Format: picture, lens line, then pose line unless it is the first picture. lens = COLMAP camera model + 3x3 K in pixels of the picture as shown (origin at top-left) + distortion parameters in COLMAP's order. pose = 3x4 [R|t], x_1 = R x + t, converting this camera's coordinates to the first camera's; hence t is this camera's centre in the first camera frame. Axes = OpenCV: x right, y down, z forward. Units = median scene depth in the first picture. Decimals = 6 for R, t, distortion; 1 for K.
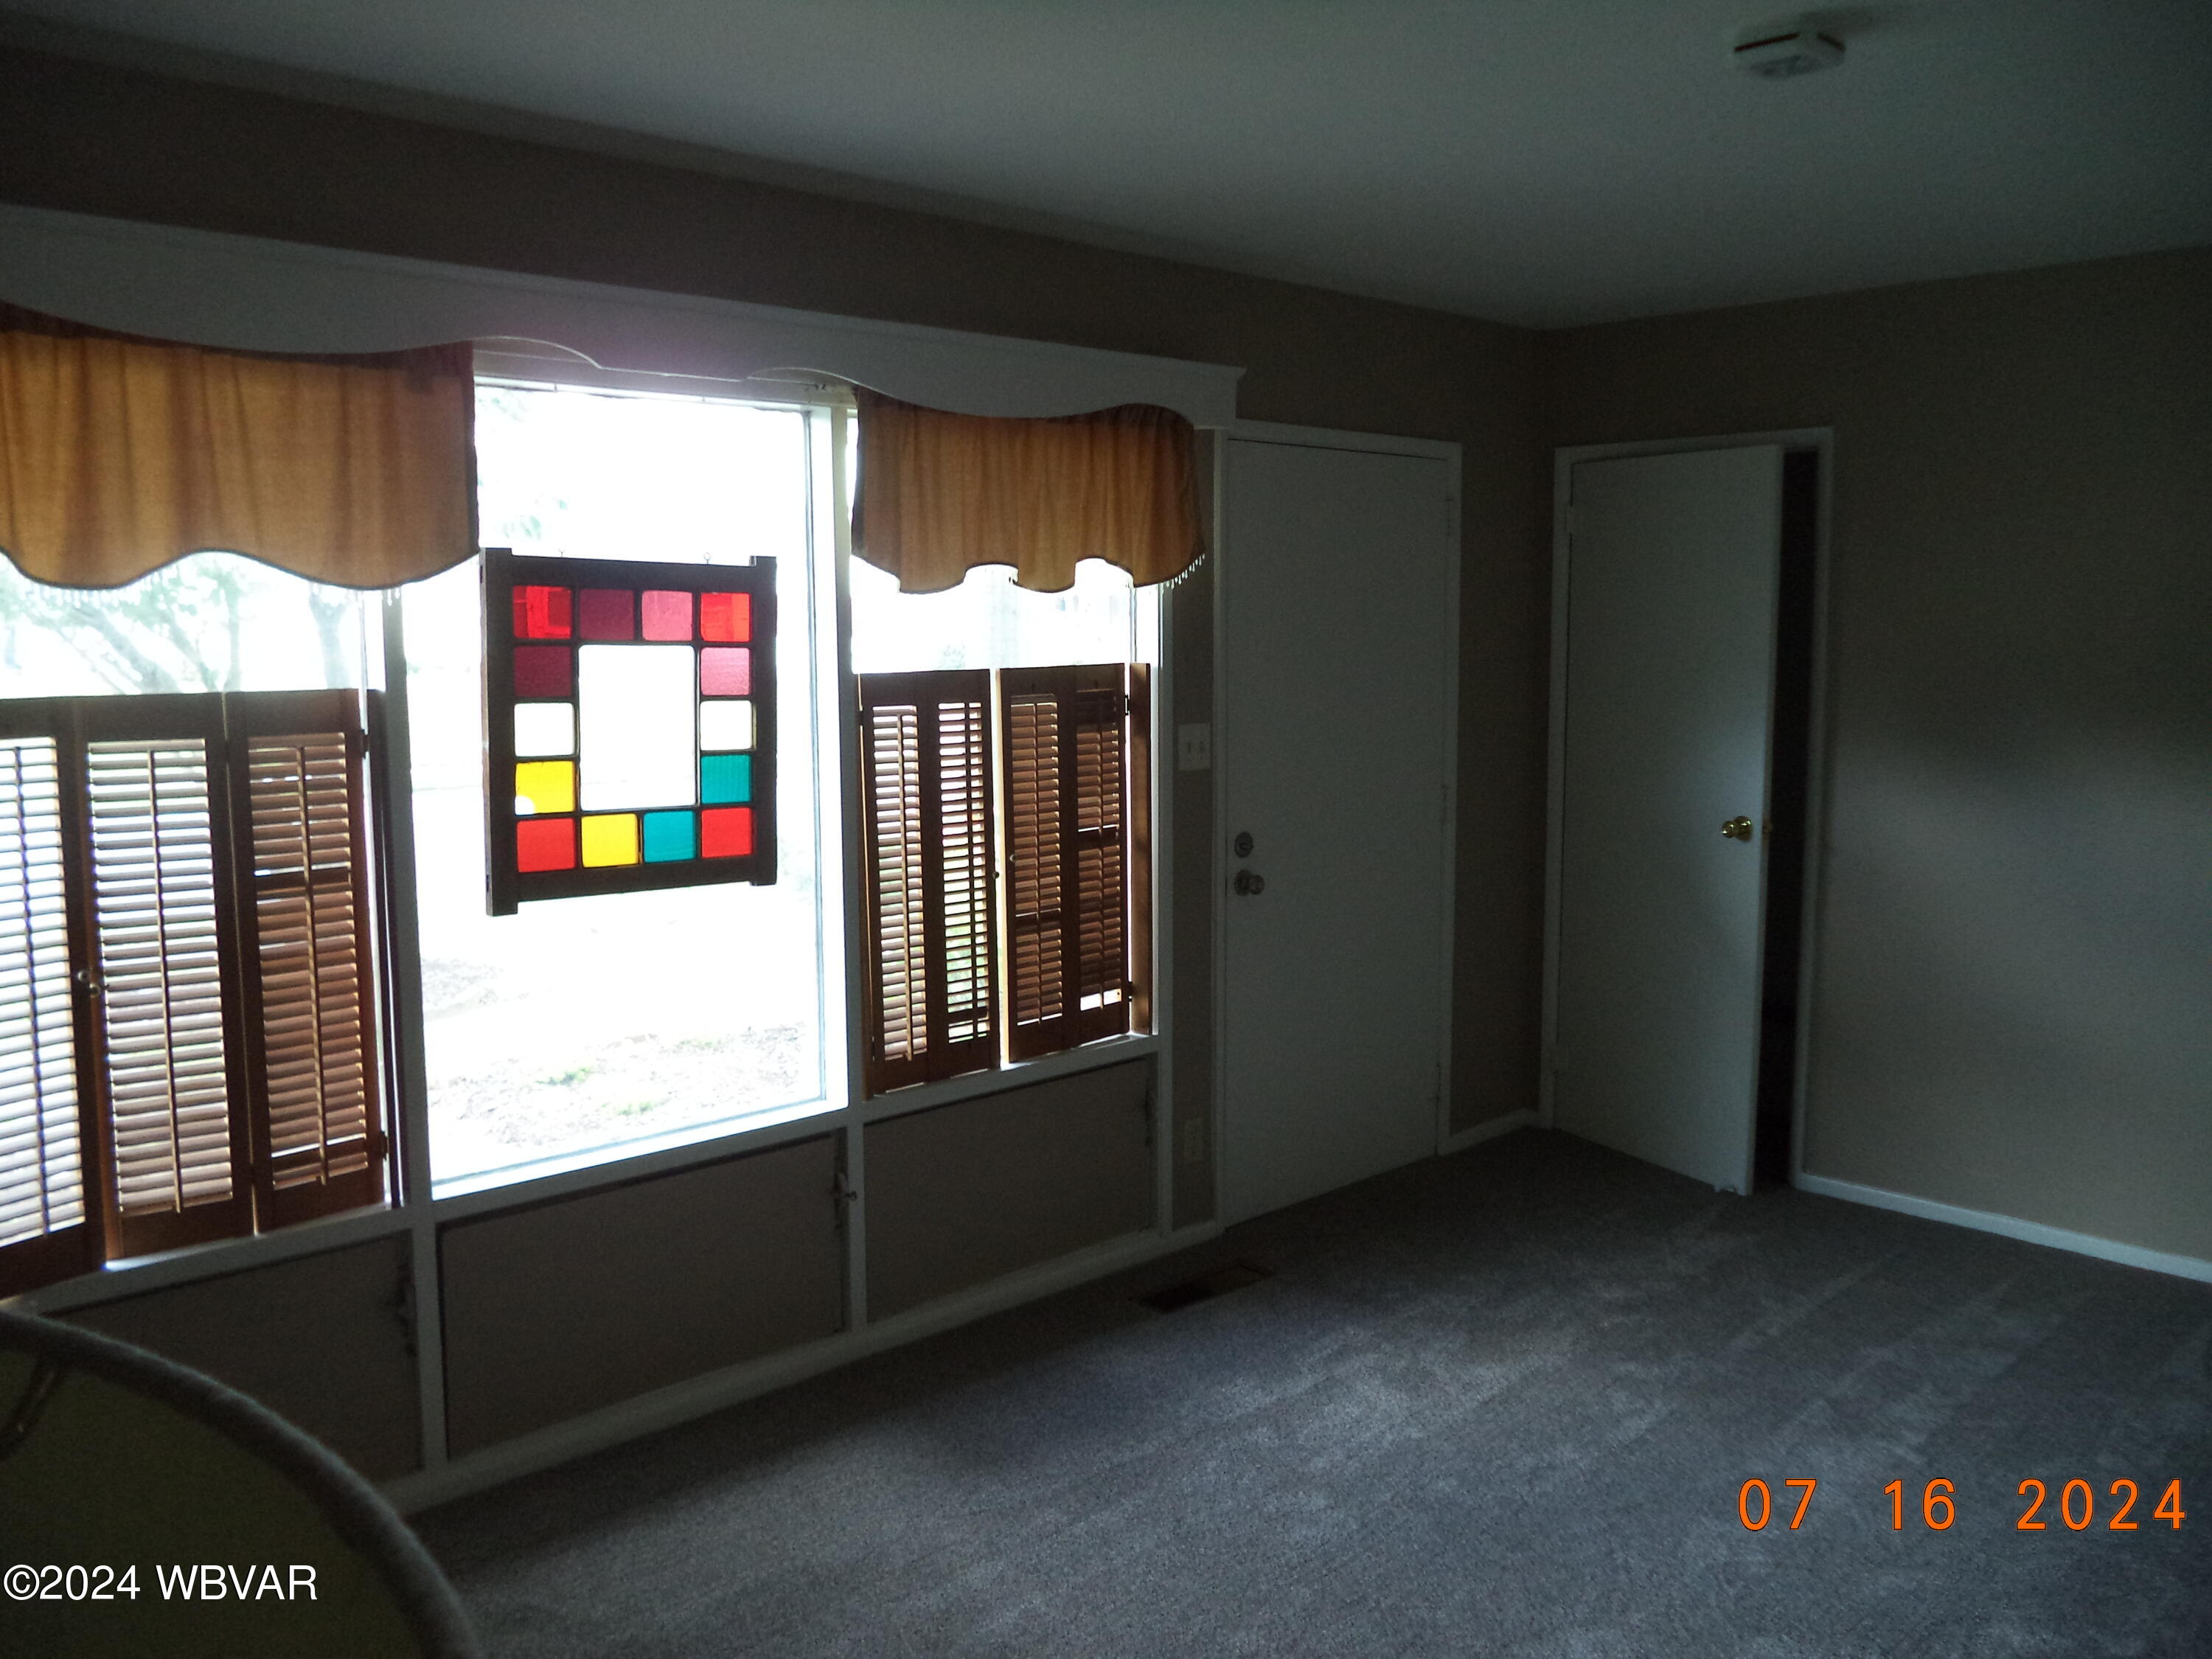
lens RADIAL K [[1796.5, 0, 1118.2], [0, 1796.5, 832.0], [0, 0, 1]] dist [-0.024679, -0.000094]
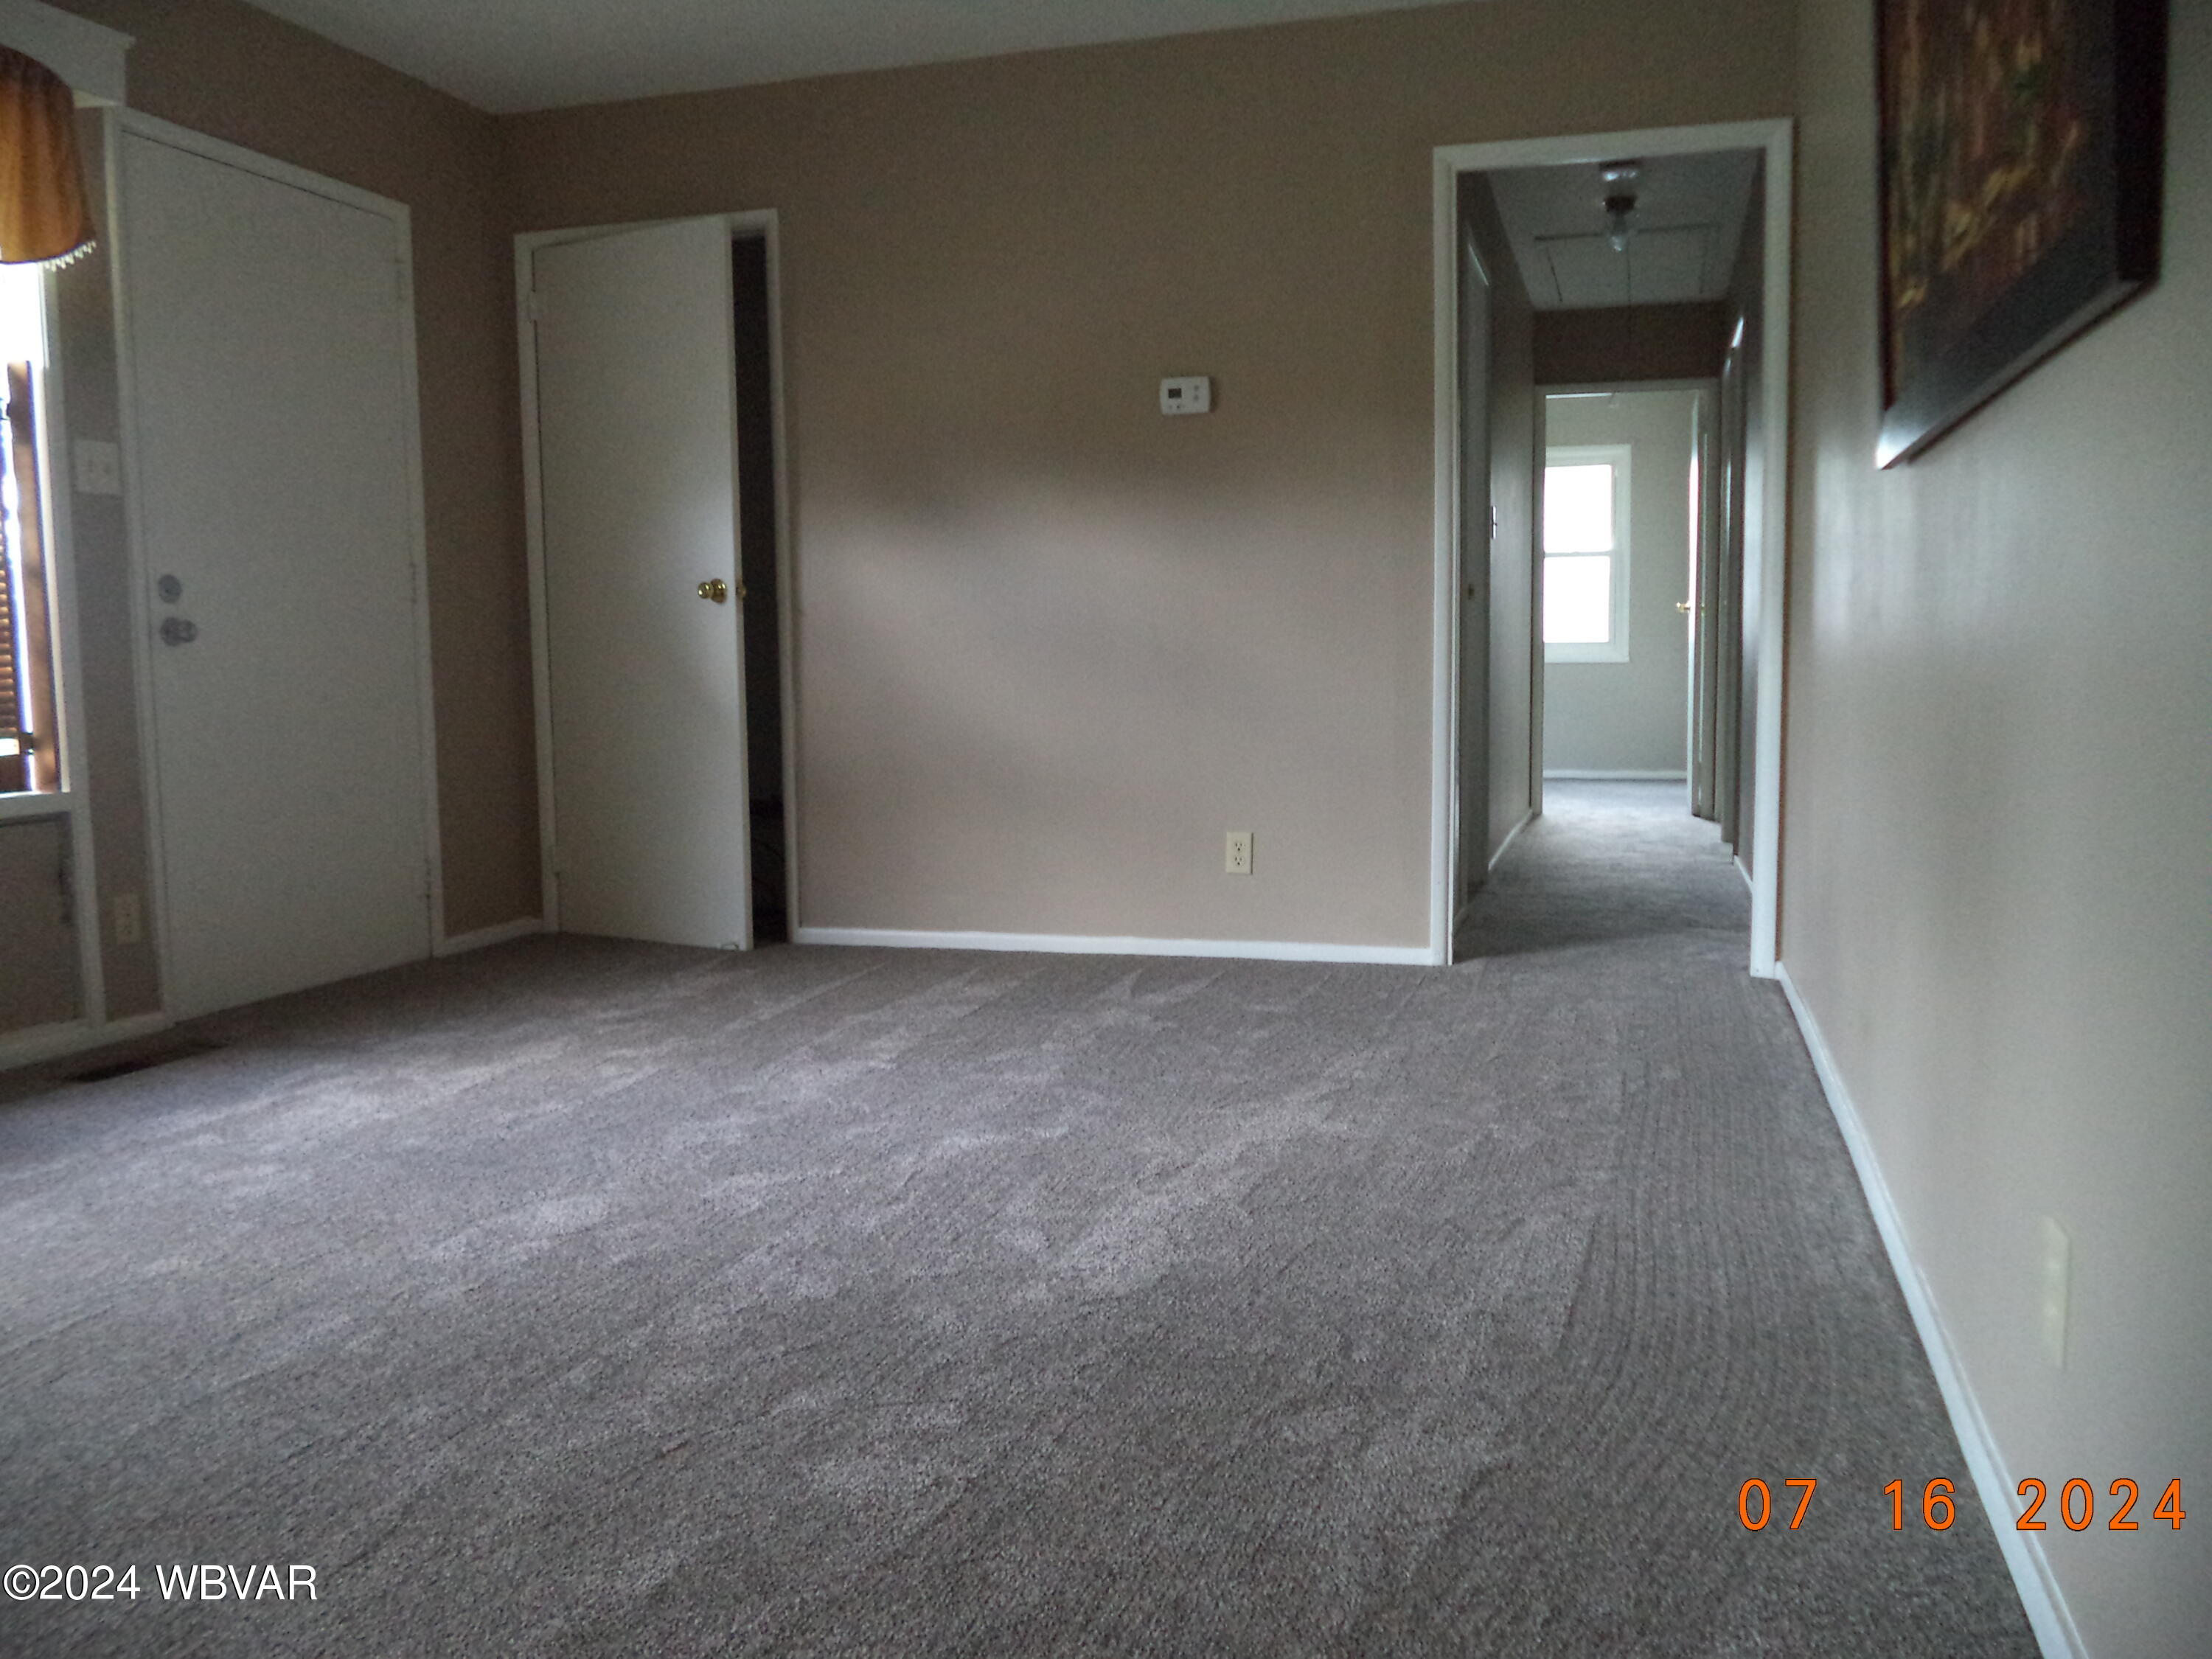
lens RADIAL K [[1796.5, 0, 1125.3], [0, 1796.5, 823.3], [0, 0, 1]] dist [-0.024679, -0.000094]
pose [[0.866923, -0.056872, 0.495188, 0.037530], [0.071870, 0.997350, -0.011276, 0.175640], [-0.493234, 0.045364, 0.868713, -0.004262]]
